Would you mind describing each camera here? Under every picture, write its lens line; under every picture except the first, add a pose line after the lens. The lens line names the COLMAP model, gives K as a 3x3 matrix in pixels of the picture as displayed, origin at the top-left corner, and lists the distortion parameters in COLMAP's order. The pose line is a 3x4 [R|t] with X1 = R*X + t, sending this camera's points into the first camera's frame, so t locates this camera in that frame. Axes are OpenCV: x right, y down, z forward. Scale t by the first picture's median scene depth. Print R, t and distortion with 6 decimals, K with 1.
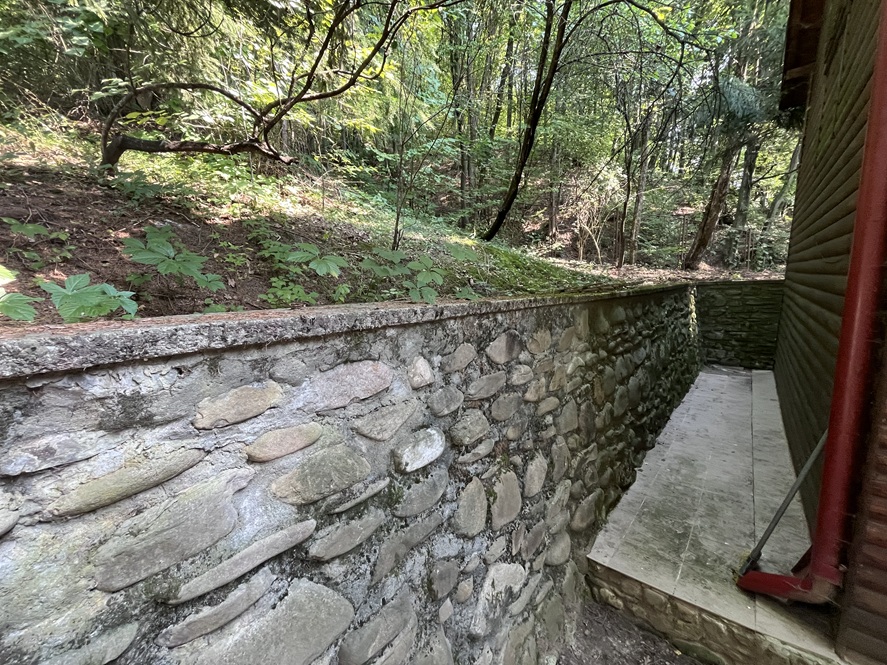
lens RADIAL K [[358.0, 0, 442.2], [0, 358.0, 331.5], [0, 0, 1]] dist [-0.003570, -0.000406]
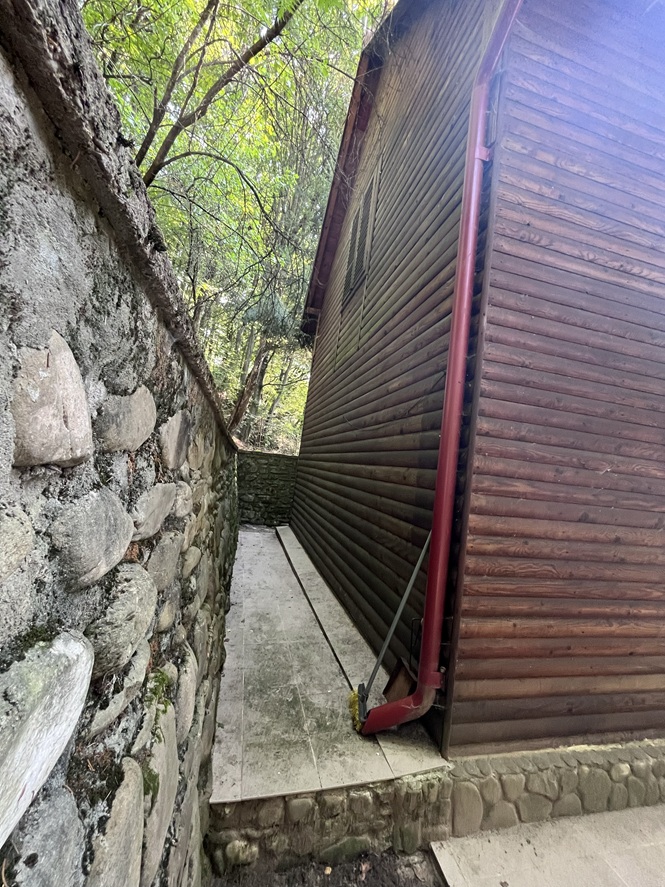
lens RADIAL K [[357.5, 0, 334.7], [0, 357.5, 440.6], [0, 0, 1]] dist [-0.000960, -0.000069]
pose [[0.571081, 0.152788, 0.806550, -0.085800], [-0.012509, 0.984032, -0.177552, 0.105638], [-0.820798, 0.091307, 0.563873, 0.411046]]
